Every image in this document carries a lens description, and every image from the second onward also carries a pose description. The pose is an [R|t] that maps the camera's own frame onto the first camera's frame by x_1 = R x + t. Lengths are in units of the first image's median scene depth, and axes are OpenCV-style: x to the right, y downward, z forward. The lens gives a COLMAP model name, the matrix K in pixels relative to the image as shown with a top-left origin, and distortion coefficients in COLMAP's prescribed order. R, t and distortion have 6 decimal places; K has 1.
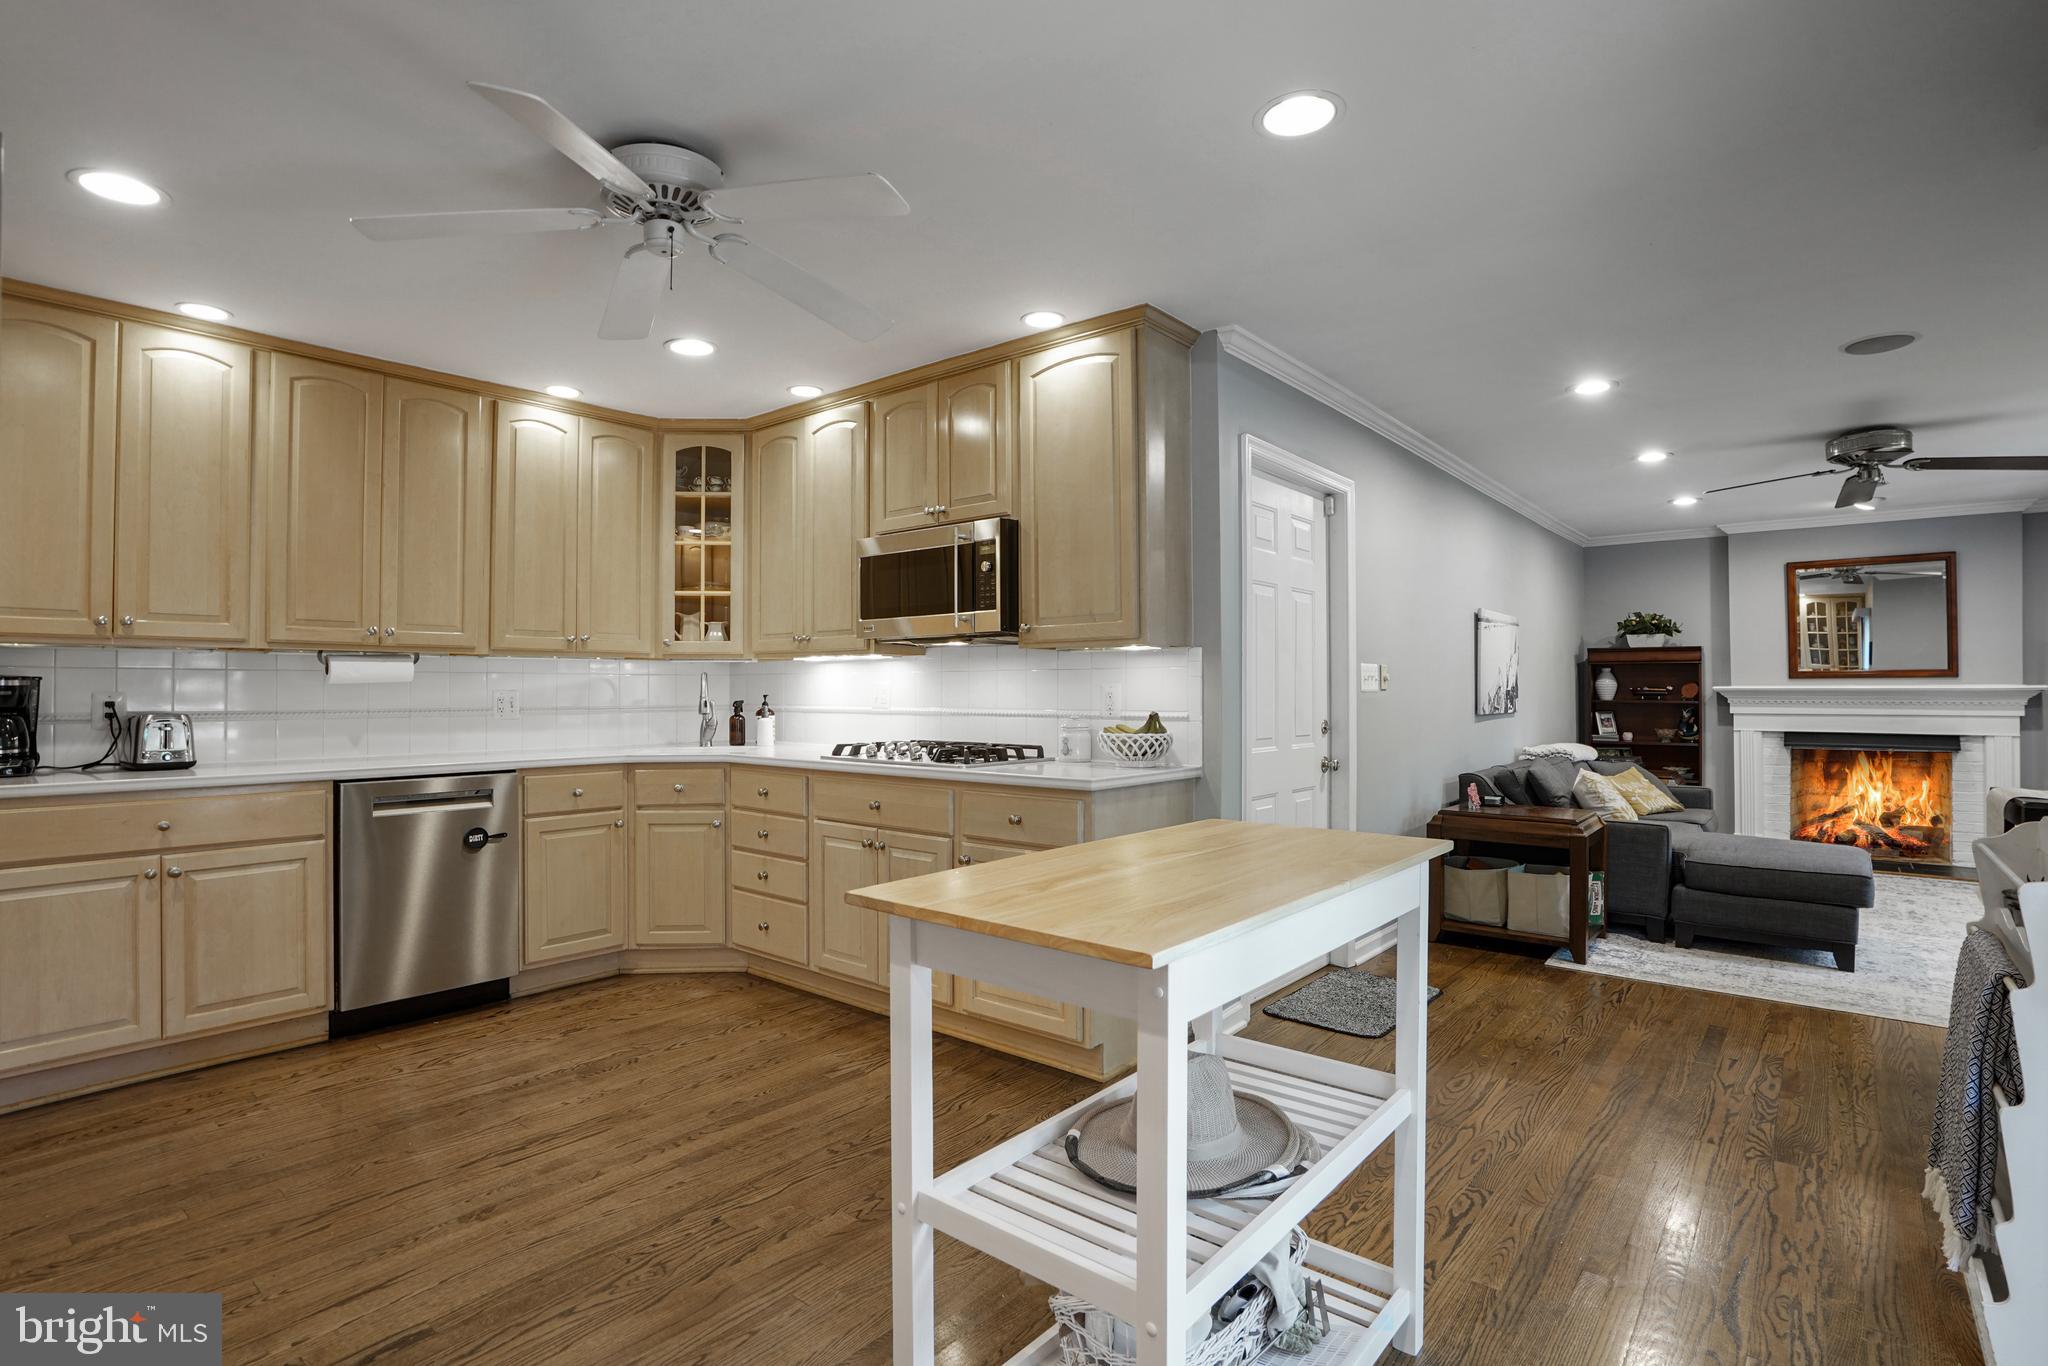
lens RADIAL K [[992.9, 0, 1013.6], [0, 992.9, 673.9], [0, 0, 1]] dist [-0.065376, 0.027284]
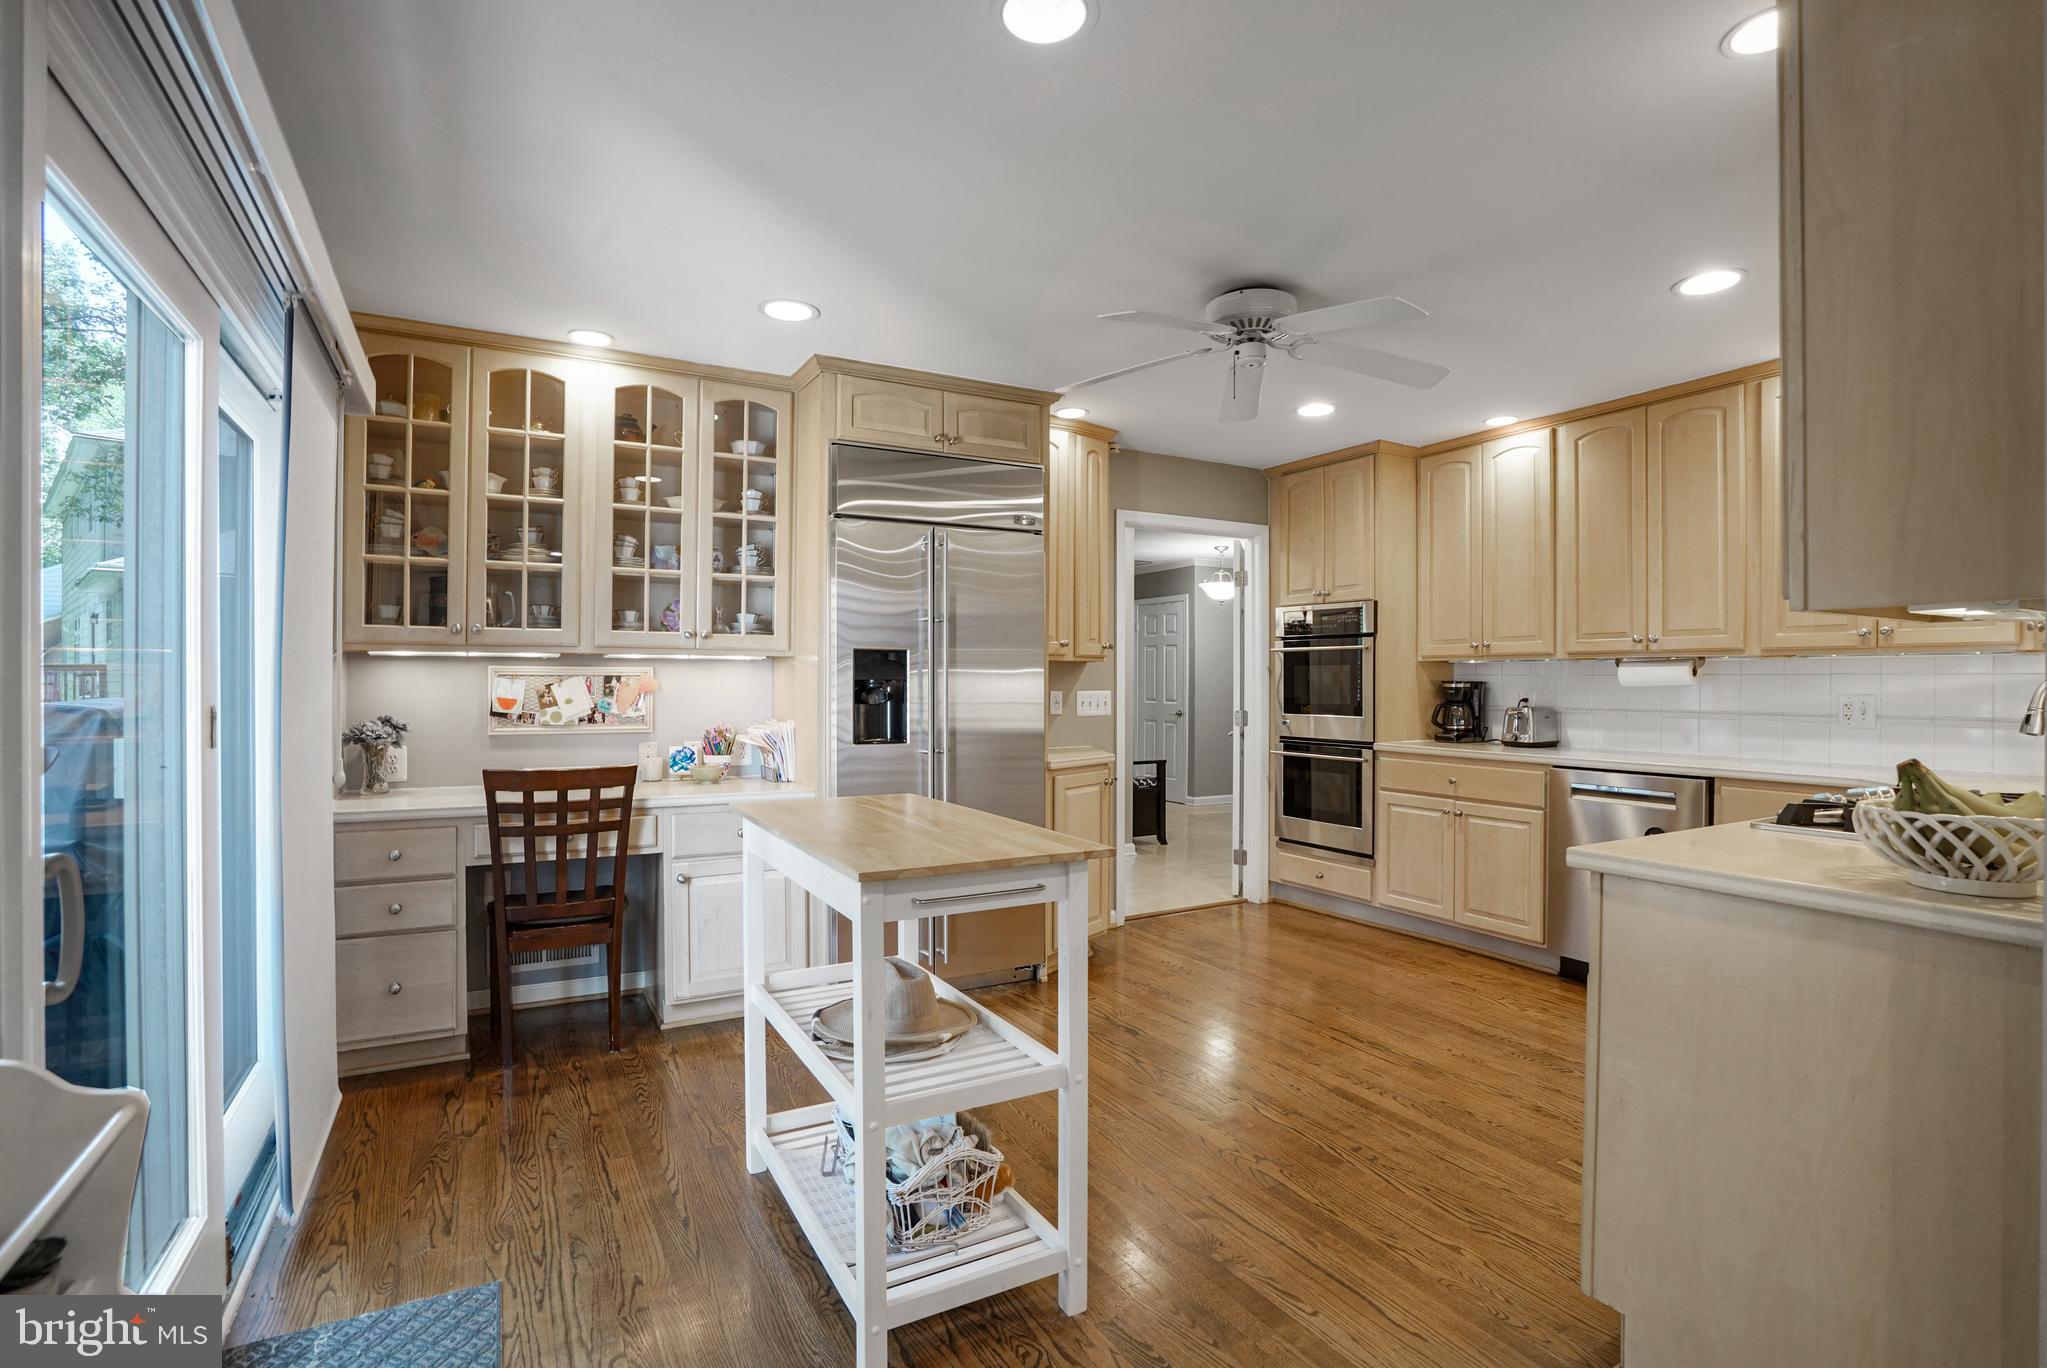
lens RADIAL K [[961.4, 0, 1022.8], [0, 961.4, 676.9], [0, 0, 1]] dist [-0.065719, 0.027907]
pose [[-0.348025, -0.003067, -0.937480, 0.608369], [0.011420, 0.999907, -0.007510, -0.000943], [0.937416, -0.013320, -0.347958, 0.722797]]
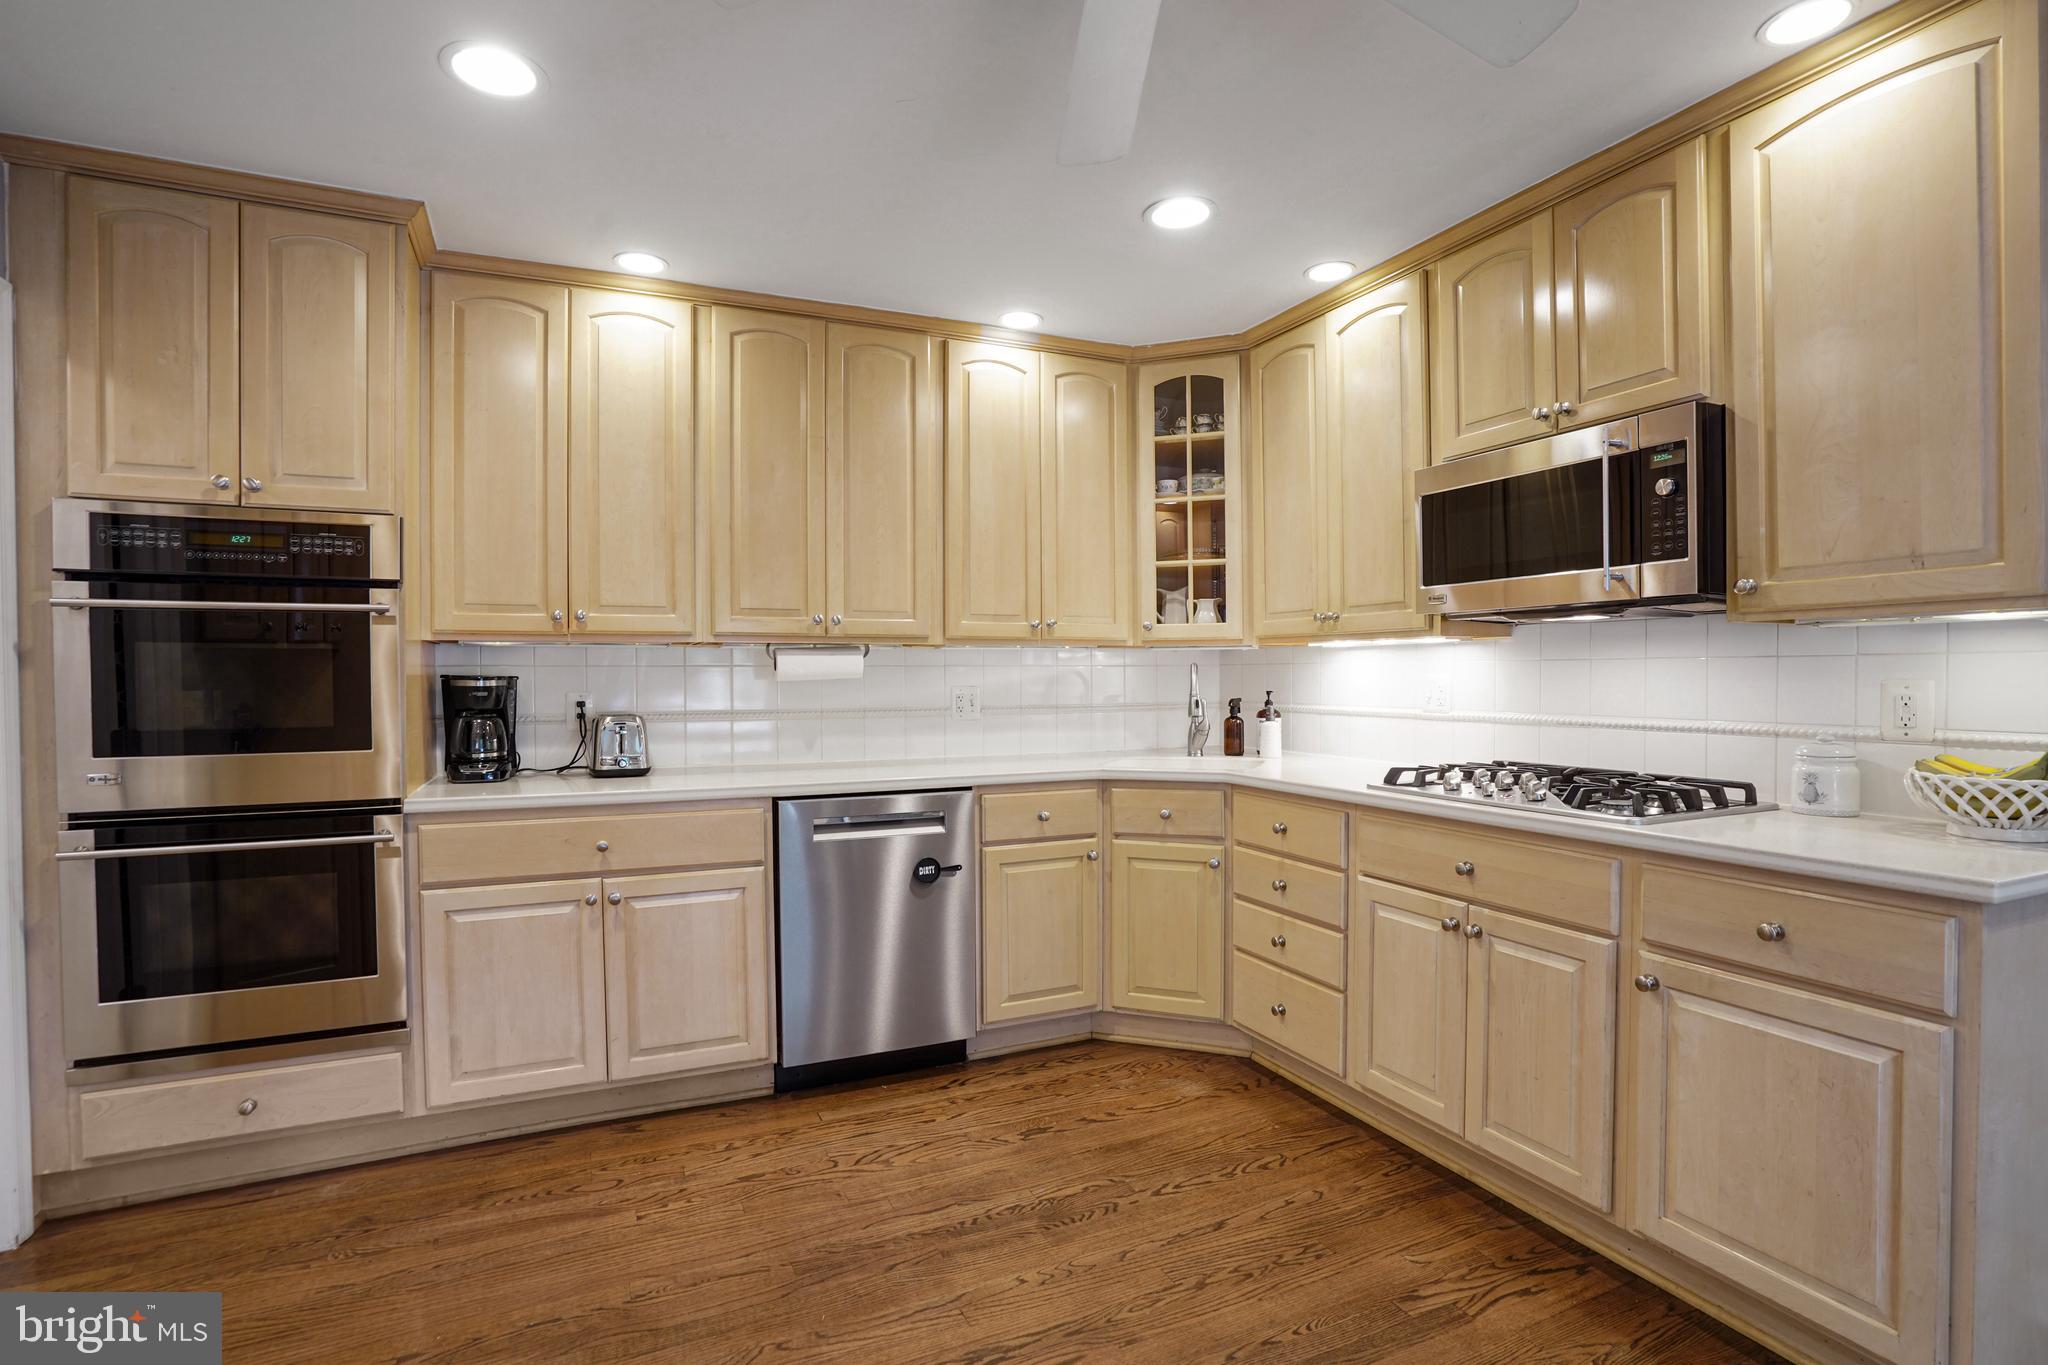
lens RADIAL K [[970.6, 0, 1024.0], [0, 970.6, 682.5], [0, 0, 1]] dist [-0.062914, 0.025309]
pose [[0.902196, 0.001076, -0.431325, -0.127571], [0.009959, 0.999678, 0.023324, -0.006822], [0.431211, -0.025338, 0.901895, 0.305461]]
